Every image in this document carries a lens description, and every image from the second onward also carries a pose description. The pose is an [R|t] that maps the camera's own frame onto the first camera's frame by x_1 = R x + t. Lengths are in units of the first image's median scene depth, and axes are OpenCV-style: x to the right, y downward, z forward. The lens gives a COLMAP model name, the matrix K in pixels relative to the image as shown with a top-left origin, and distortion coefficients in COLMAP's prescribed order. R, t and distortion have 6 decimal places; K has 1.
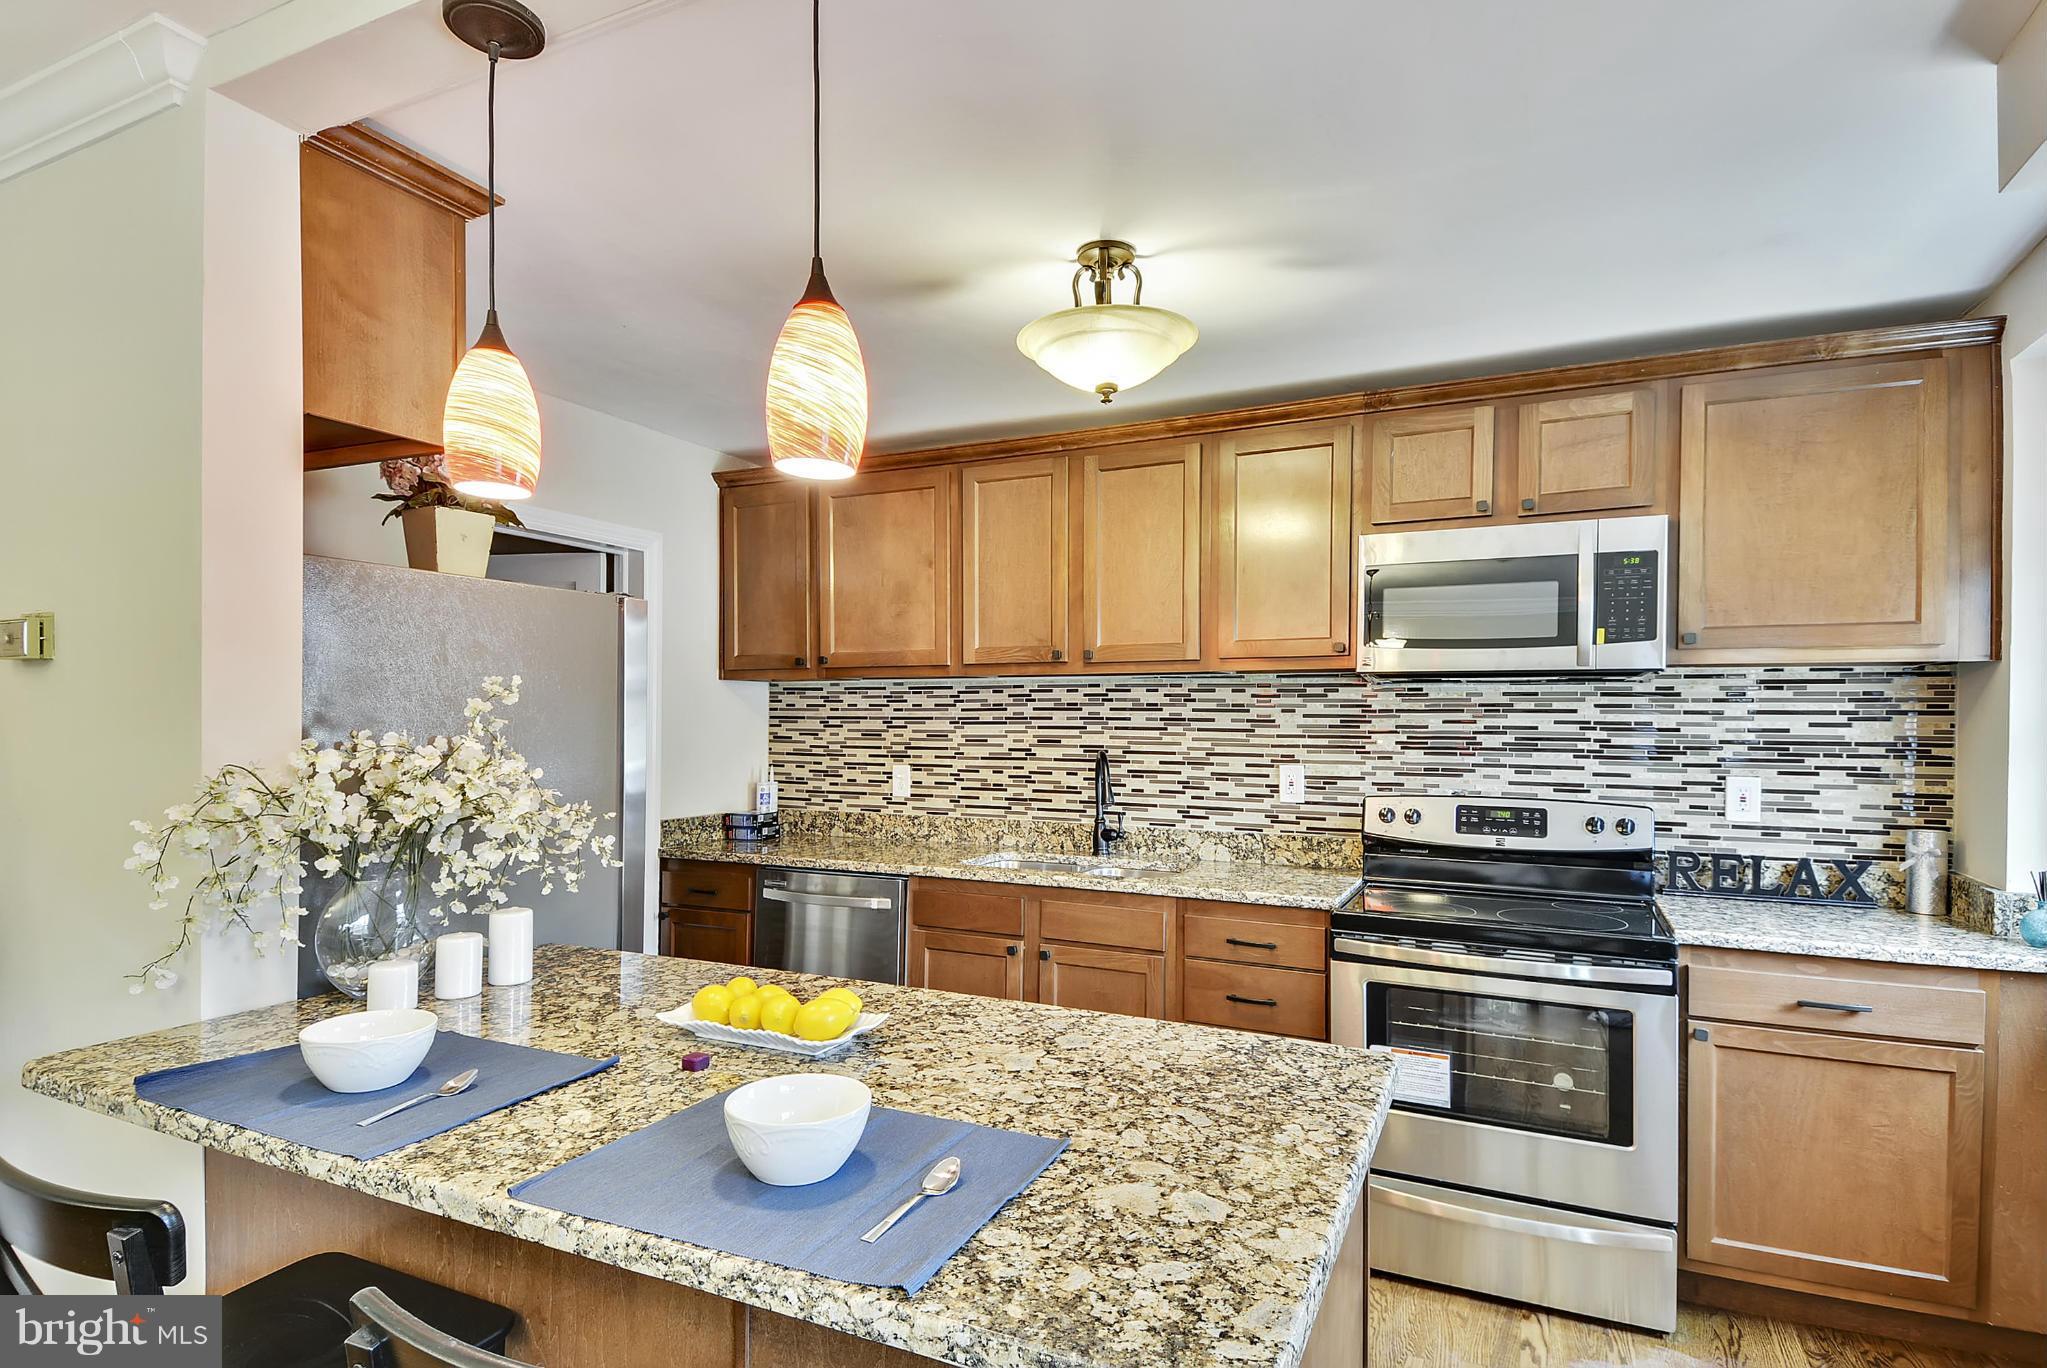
lens RADIAL K [[1073.6, 0, 1034.7], [0, 1073.6, 709.6], [0, 0, 1]] dist [0.083071, -0.064380]
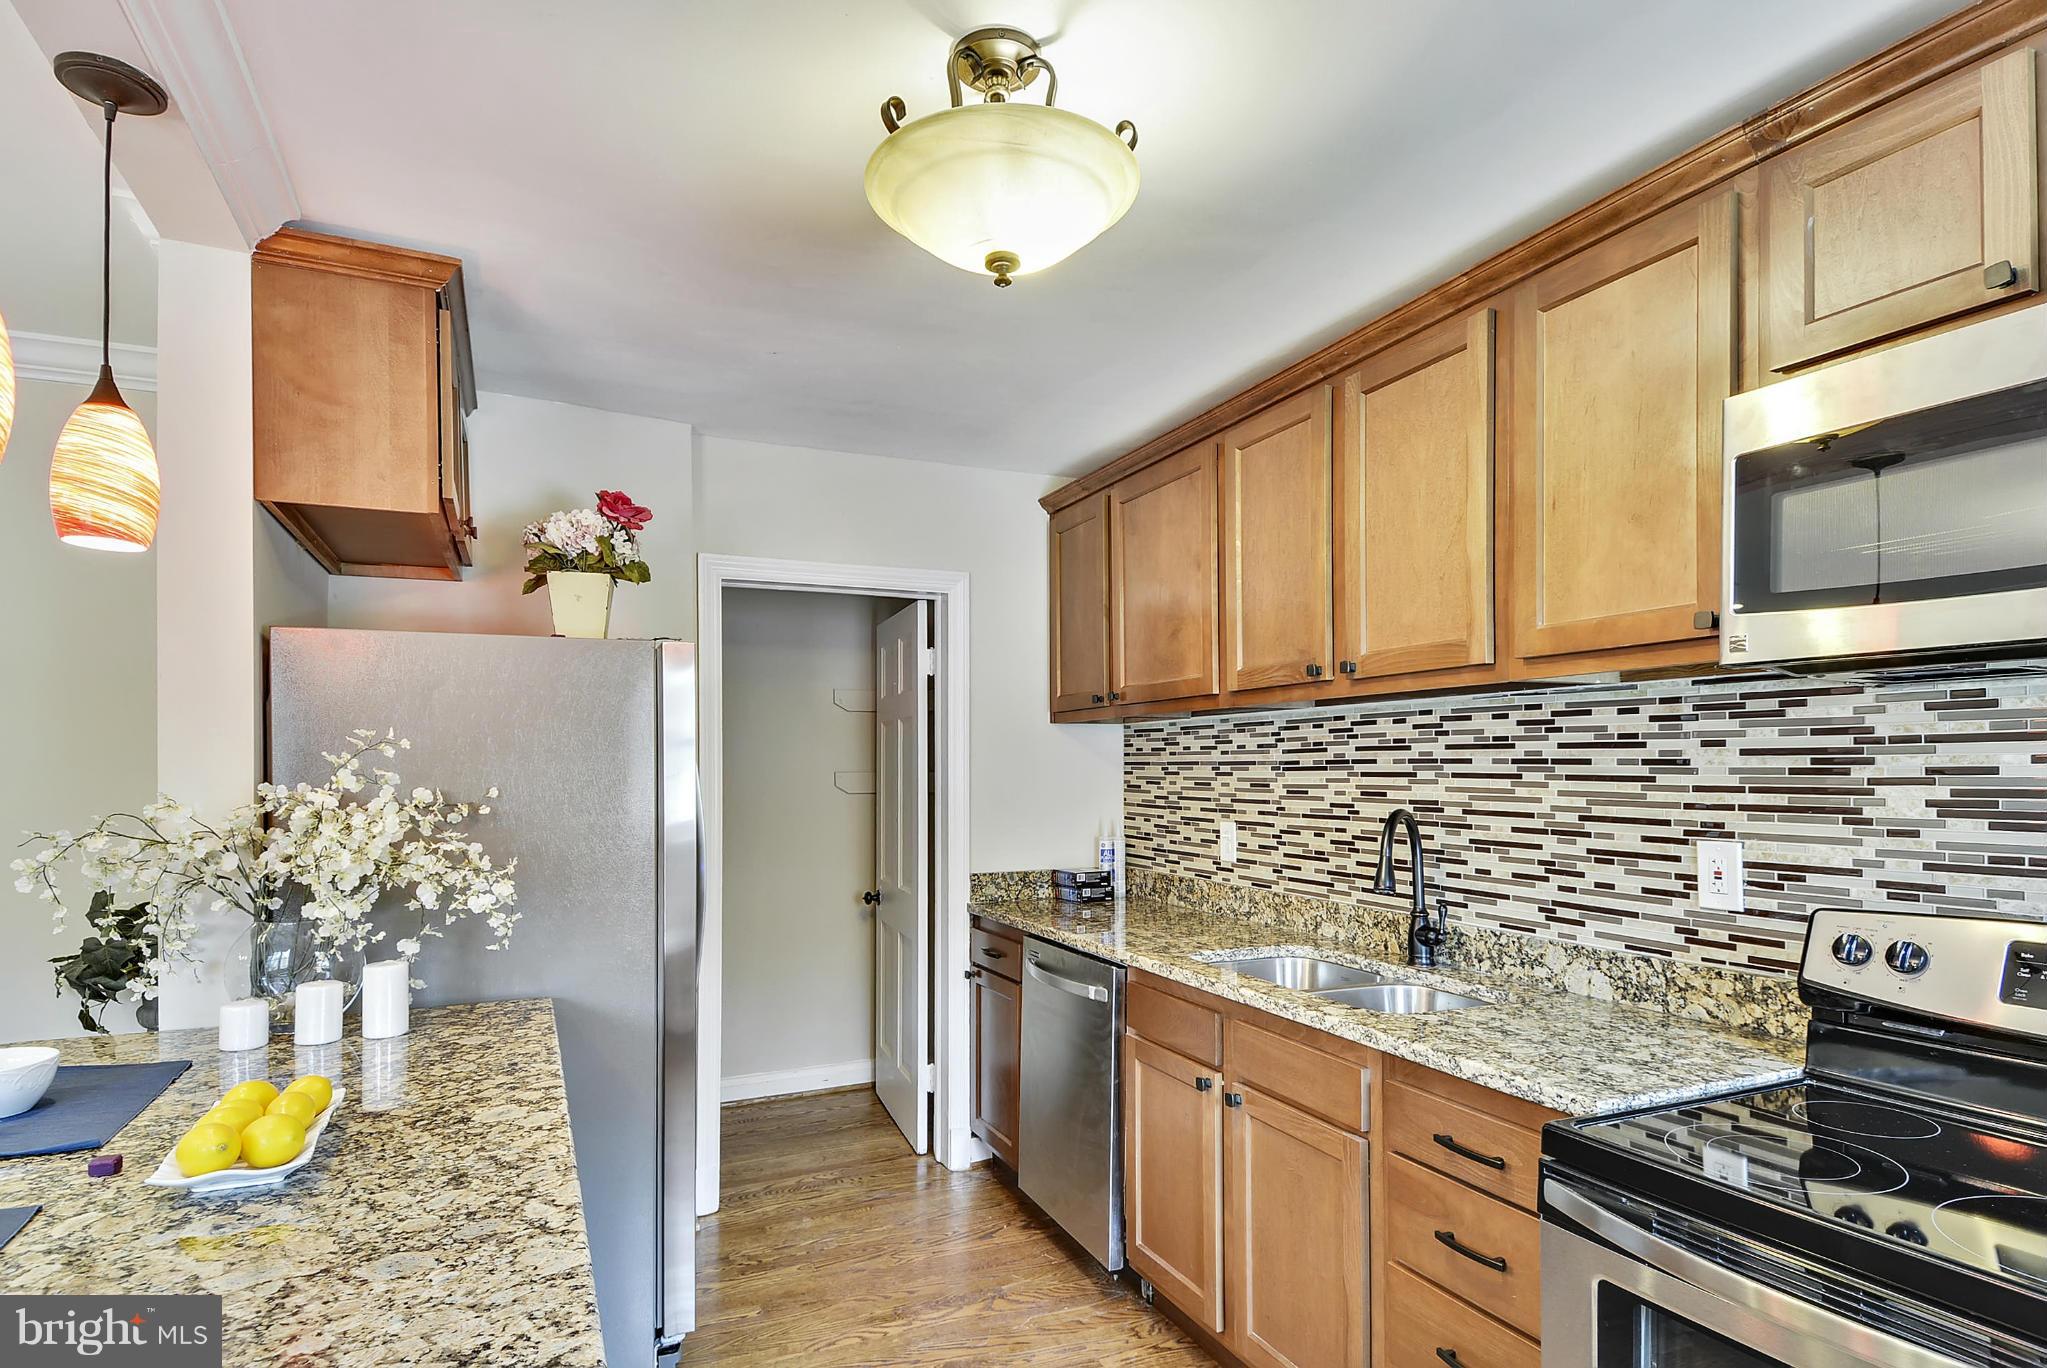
lens RADIAL K [[1089.2, 0, 988.8], [0, 1089.2, 757.0], [0, 0, 1]] dist [0.081437, -0.068574]
pose [[0.754245, -0.014624, -0.656430, 0.316297], [0.016120, 0.999863, -0.003754, 0.004087], [0.656395, -0.007750, 0.754377, 0.309543]]
